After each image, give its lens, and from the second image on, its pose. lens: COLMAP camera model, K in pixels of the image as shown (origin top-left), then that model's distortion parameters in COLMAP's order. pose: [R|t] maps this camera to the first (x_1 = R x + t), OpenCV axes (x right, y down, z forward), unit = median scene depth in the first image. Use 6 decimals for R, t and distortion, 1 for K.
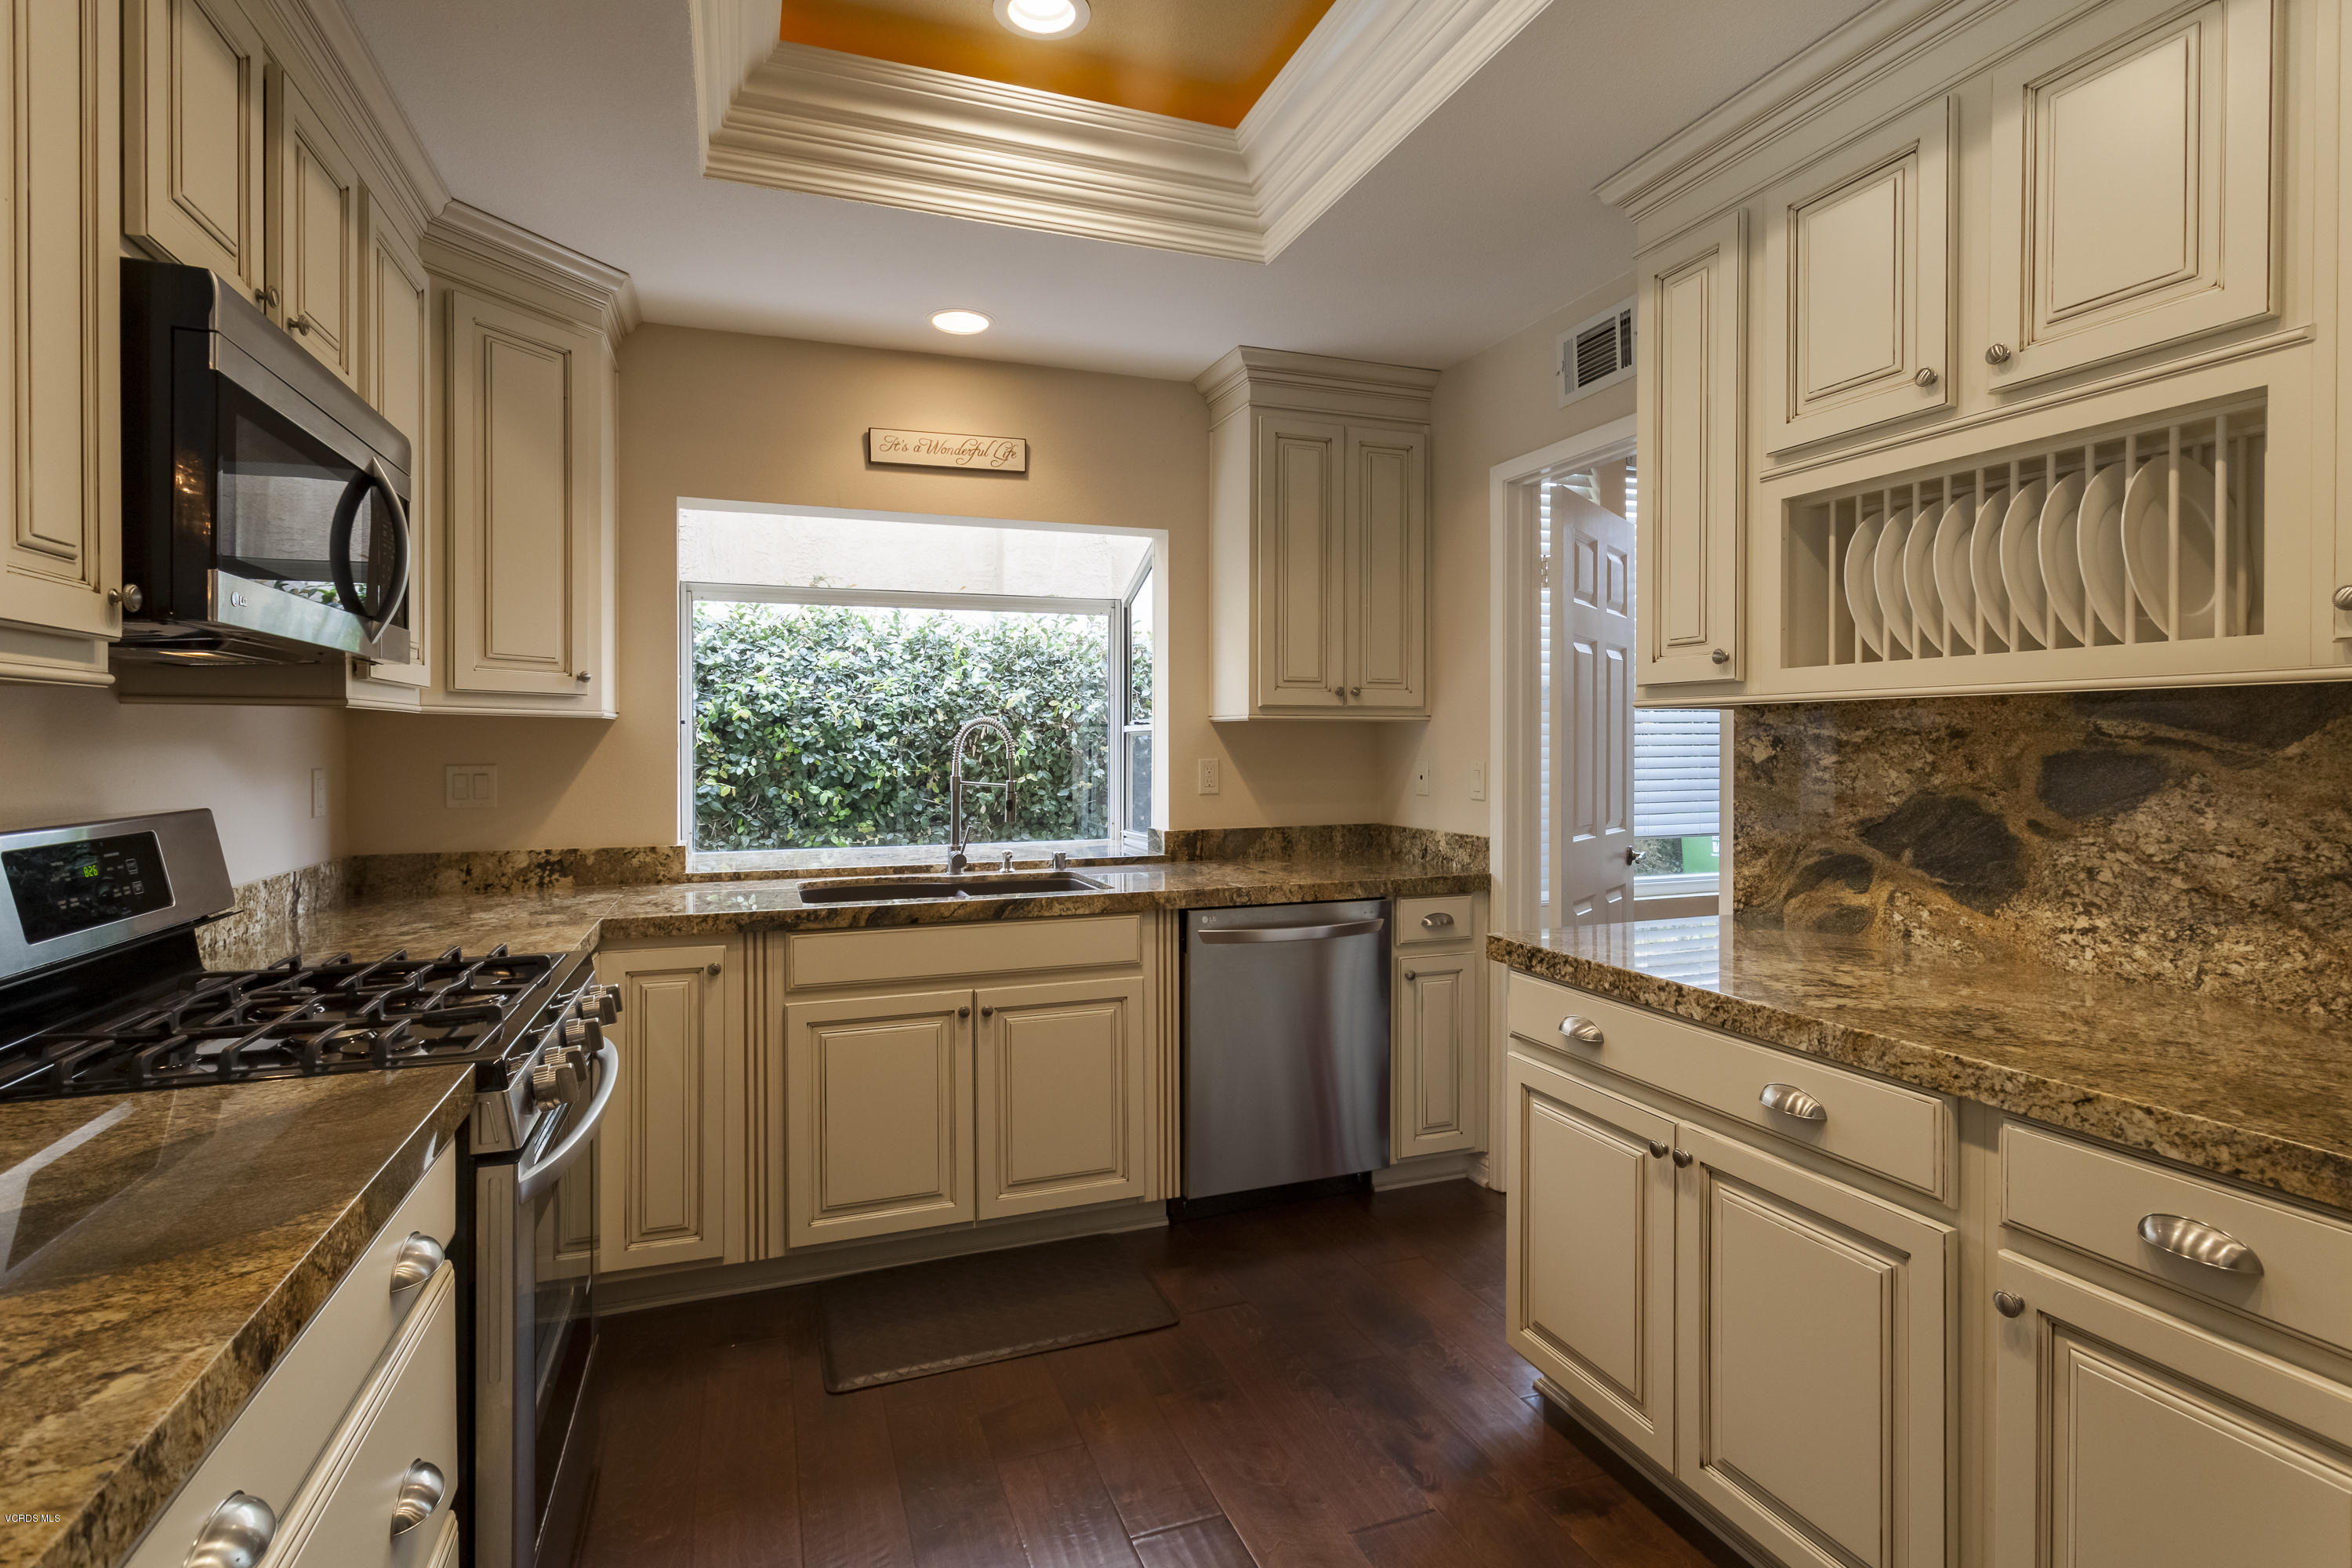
lens RADIAL K [[1128.5, 0, 1153.9], [0, 1128.5, 746.0], [0, 0, 1]] dist [0.000808, 0.000013]
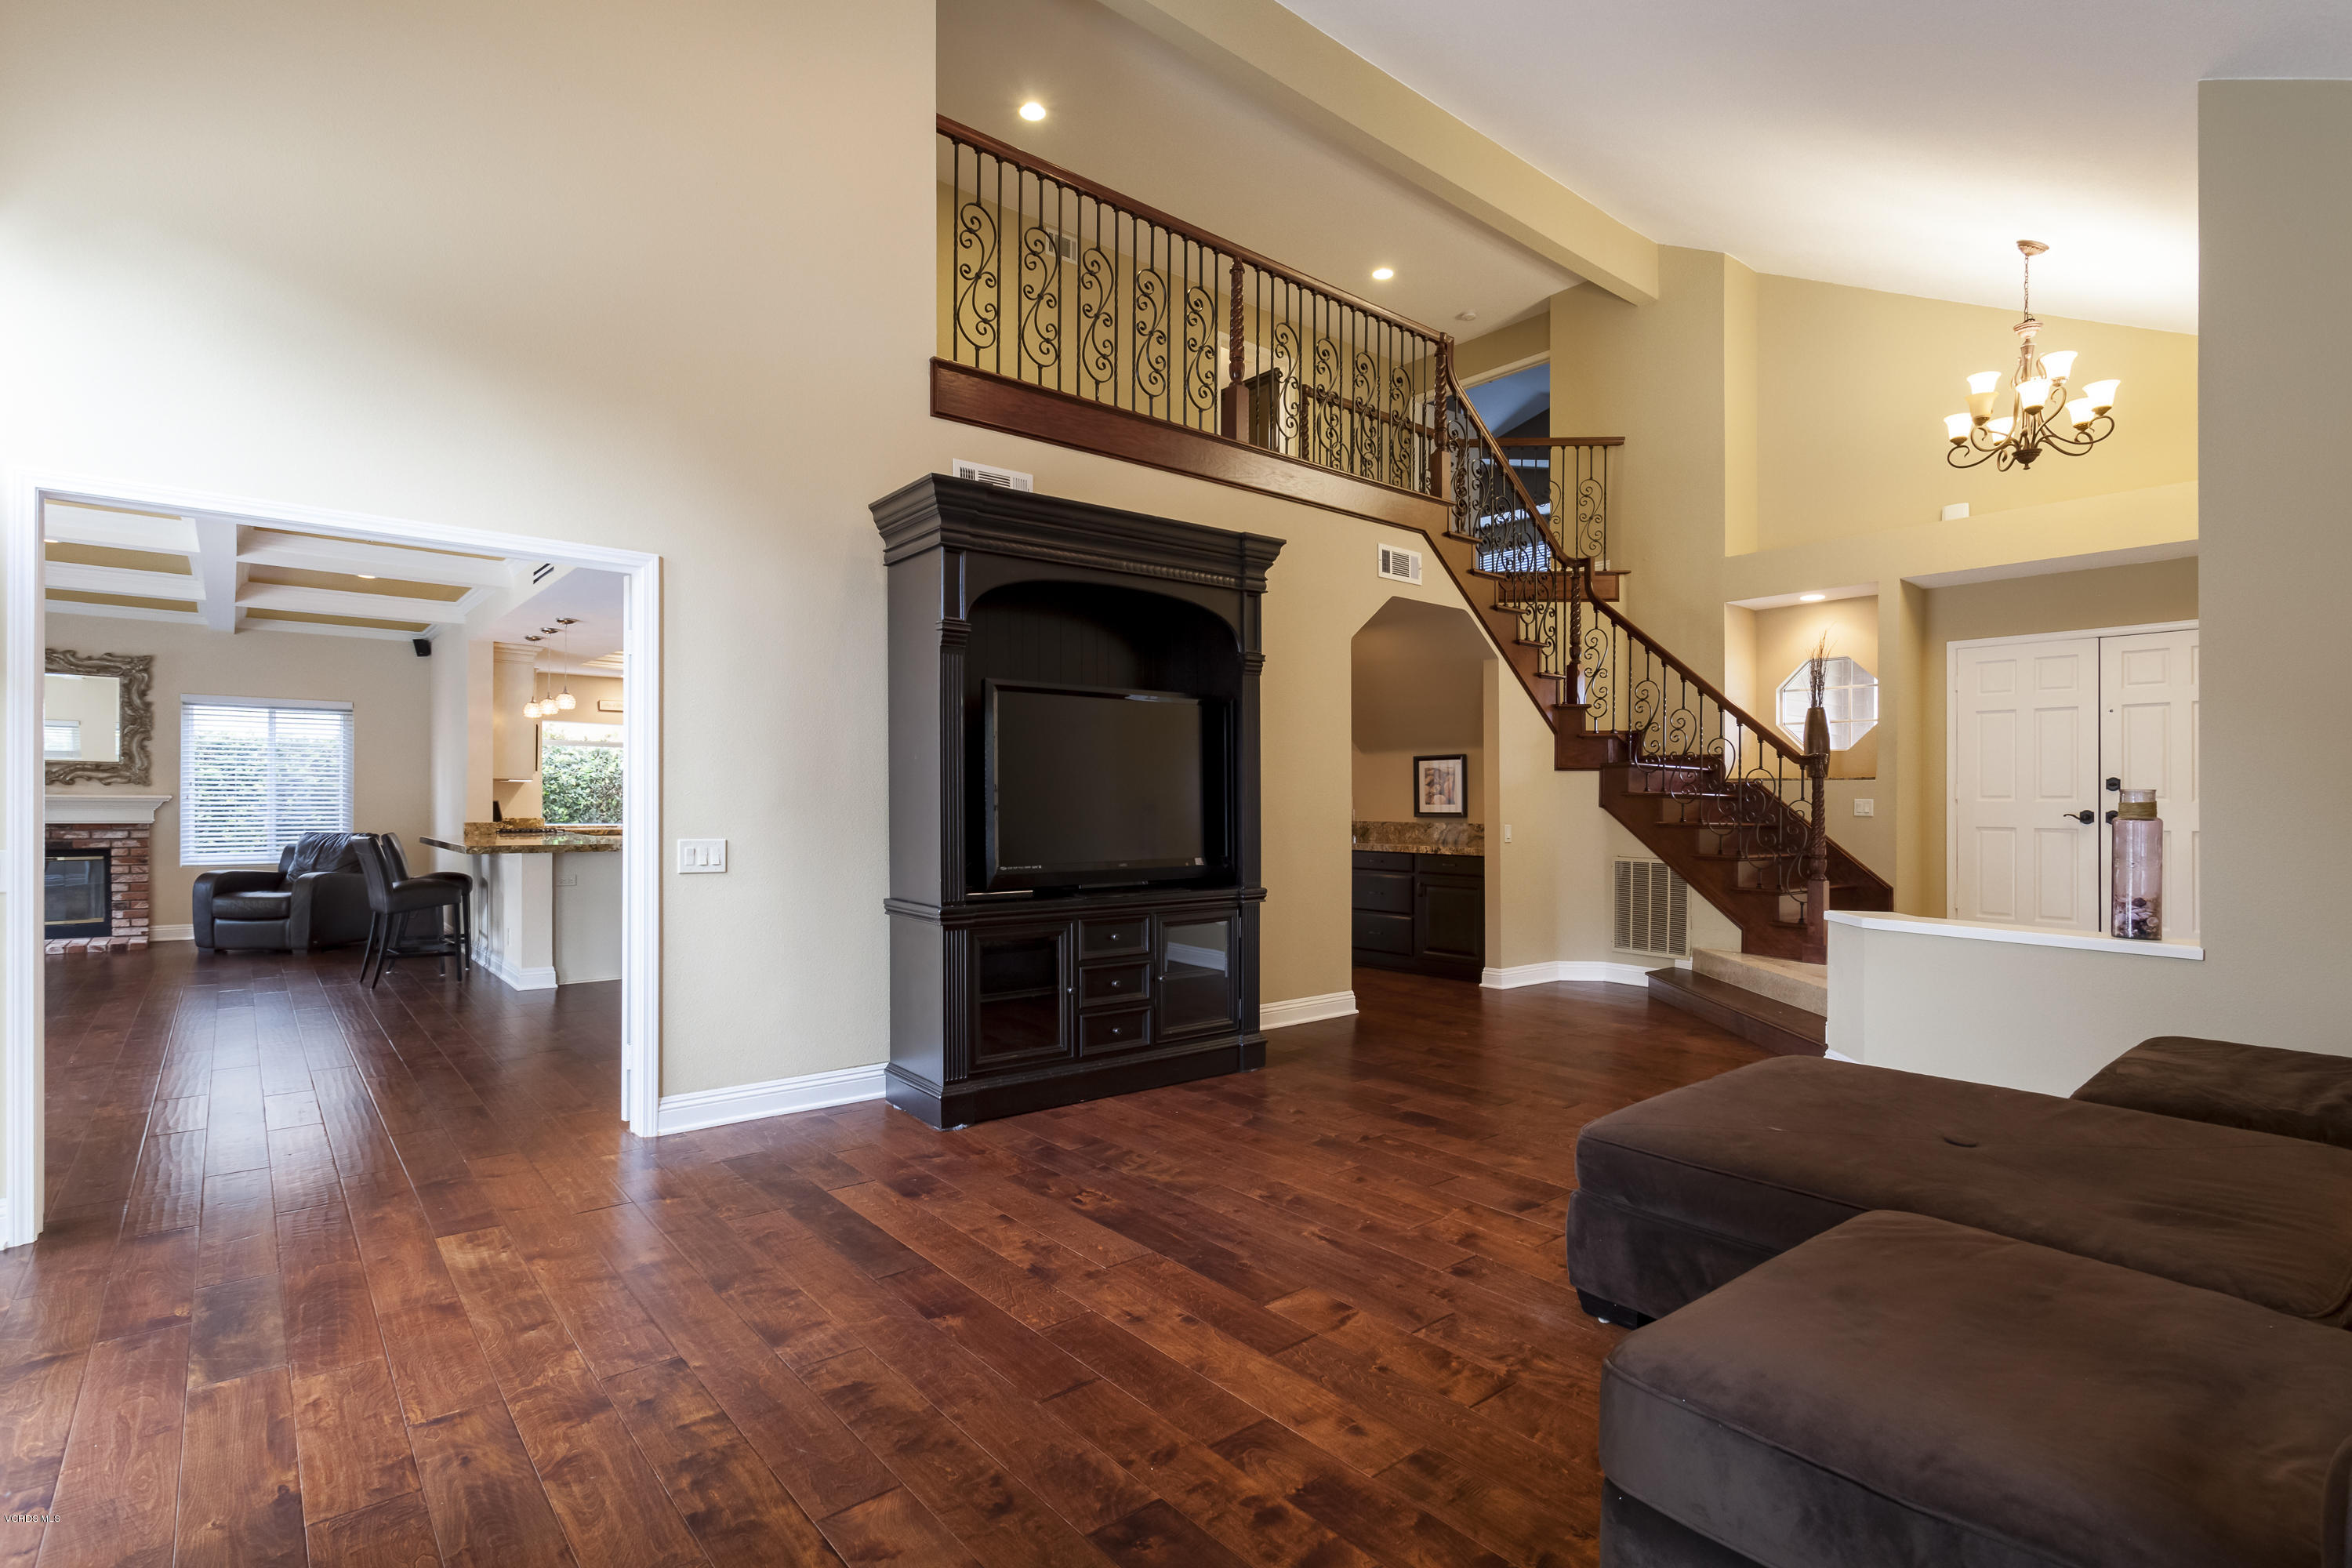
lens RADIAL K [[1128.5, 0, 1164.4], [0, 1128.5, 818.3], [0, 0, 1]] dist [0.000808, 0.000013]
pose [[0.940314, 0.007096, 0.340234, 0.208880], [-0.010964, 0.999895, 0.009447, 0.033303], [-0.340131, -0.012613, 0.940294, -2.928371]]
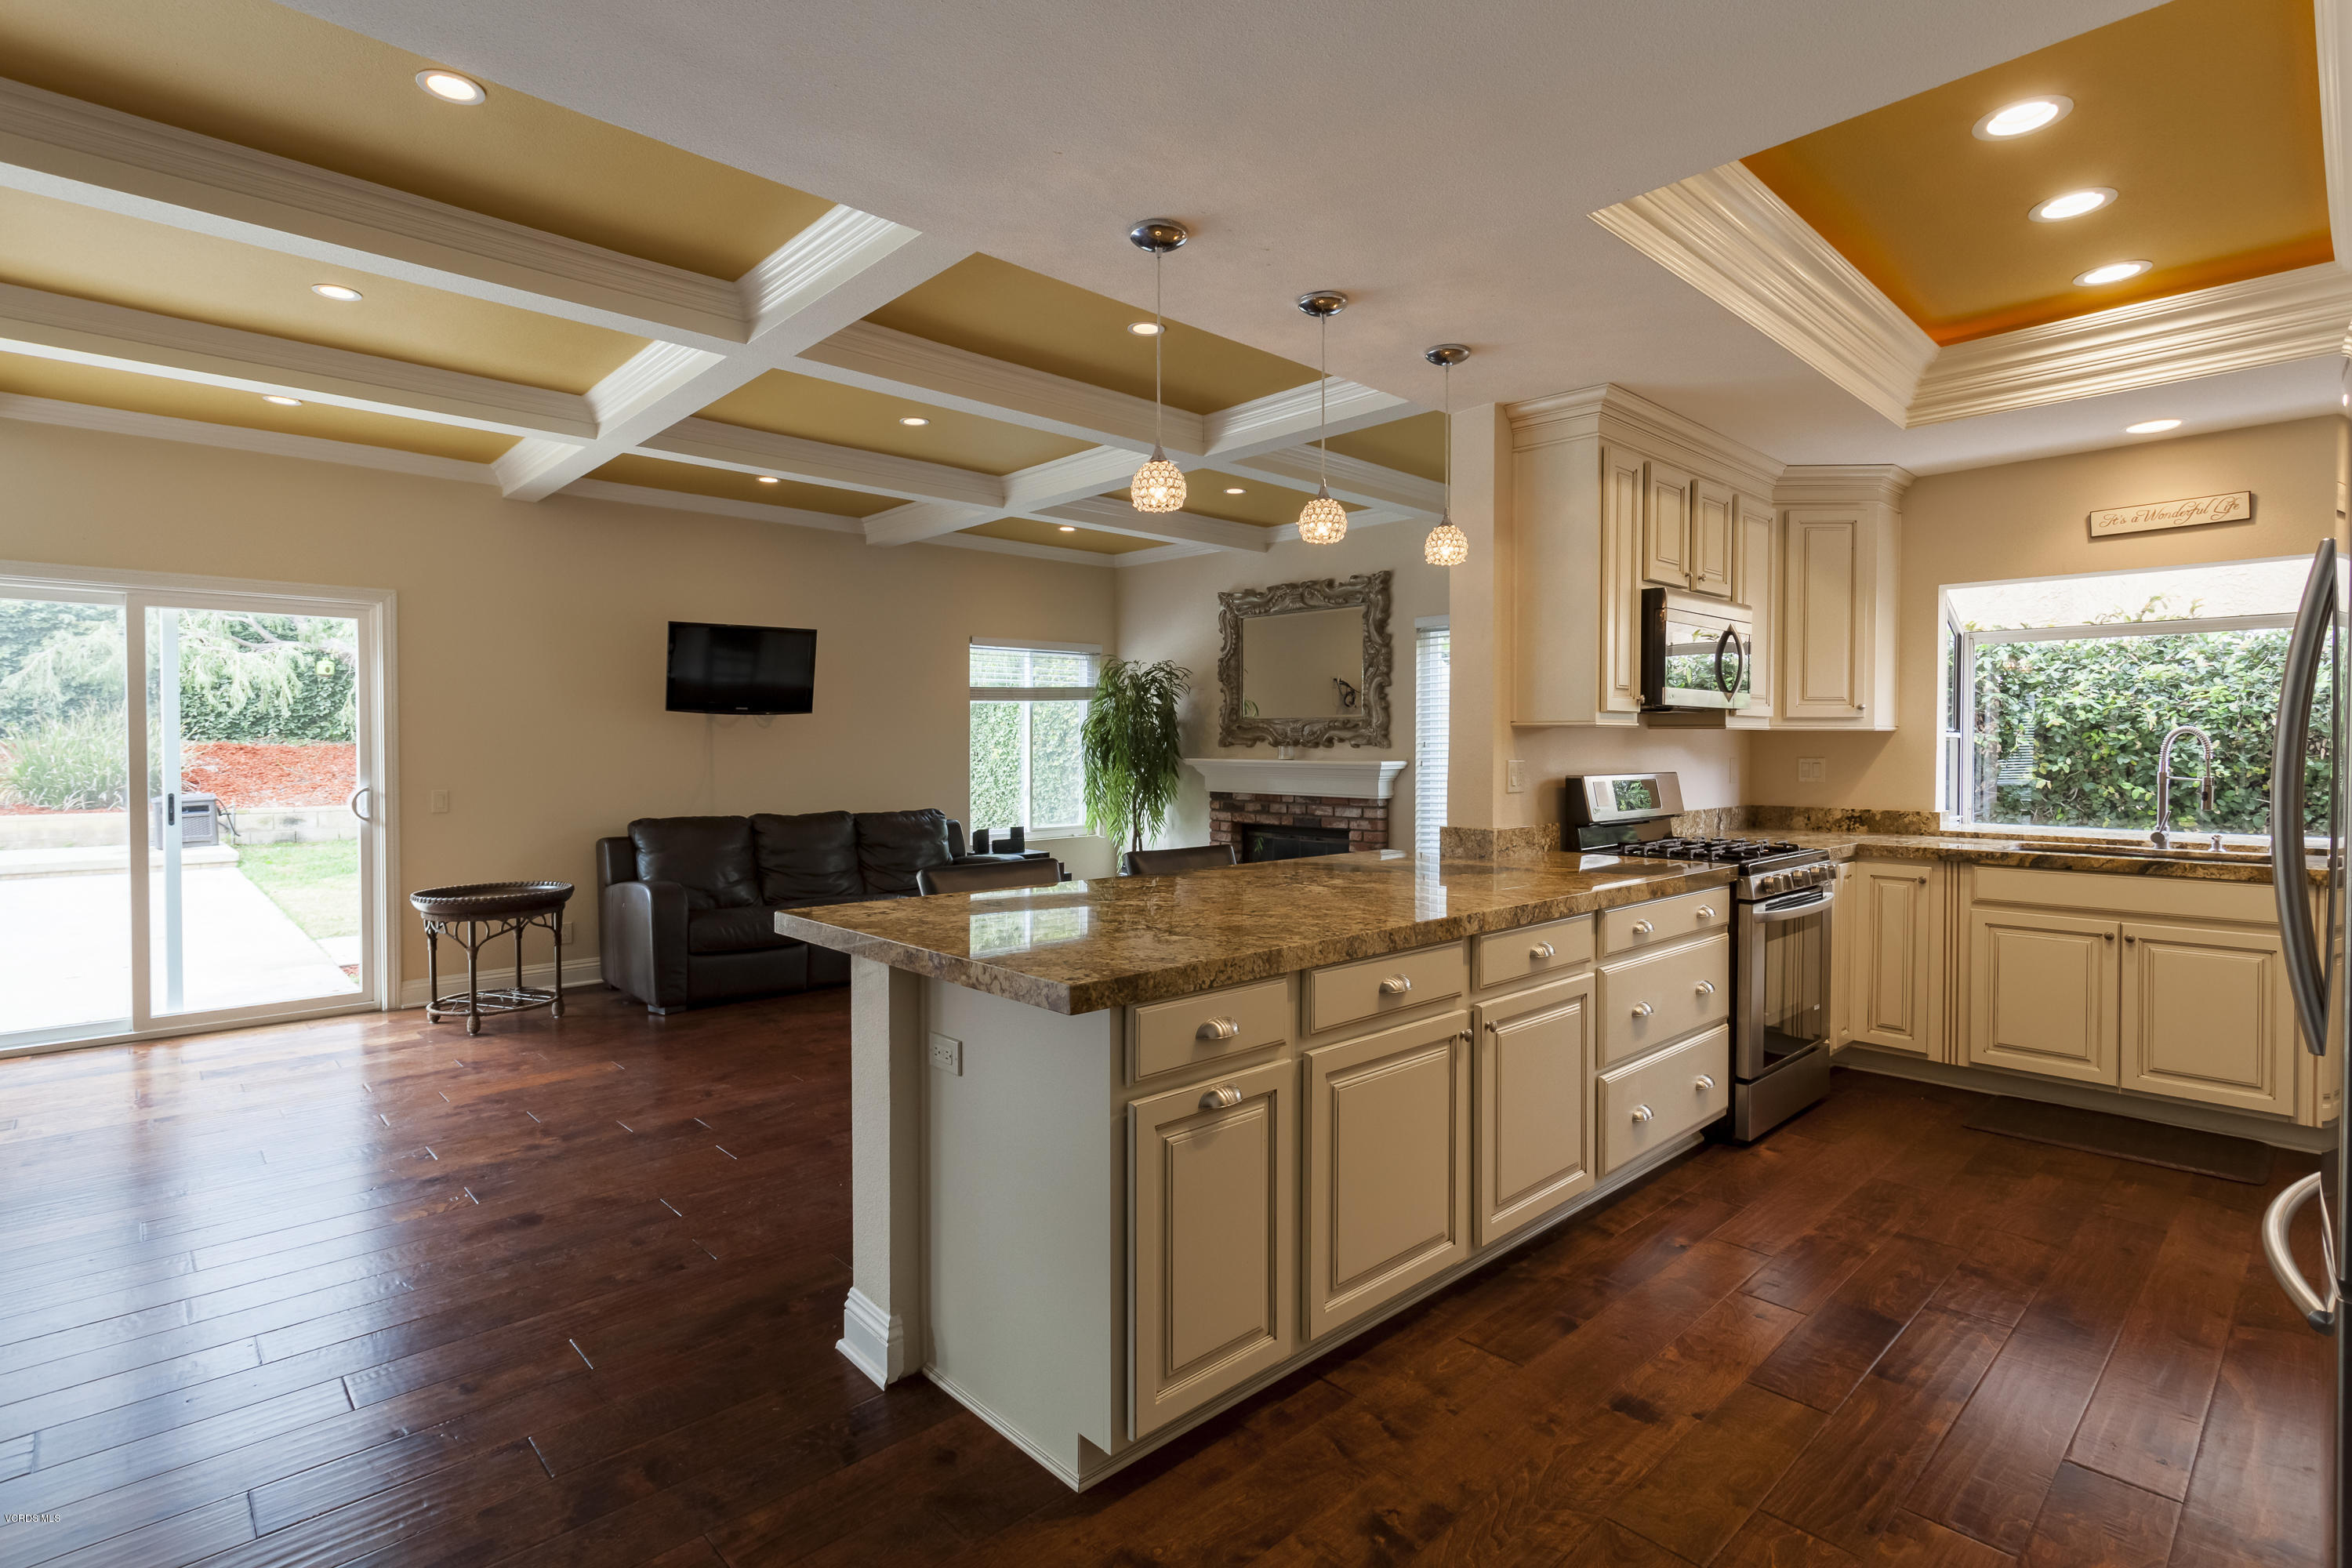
lens RADIAL K [[1128.5, 0, 1210.0], [0, 1128.5, 785.9], [0, 0, 1]] dist [0.000808, 0.000013]
pose [[0.419292, 0.035728, -0.907148, 0.549810], [-0.005074, 0.999302, 0.037012, 0.000386], [0.907837, -0.010916, 0.419181, -0.534438]]
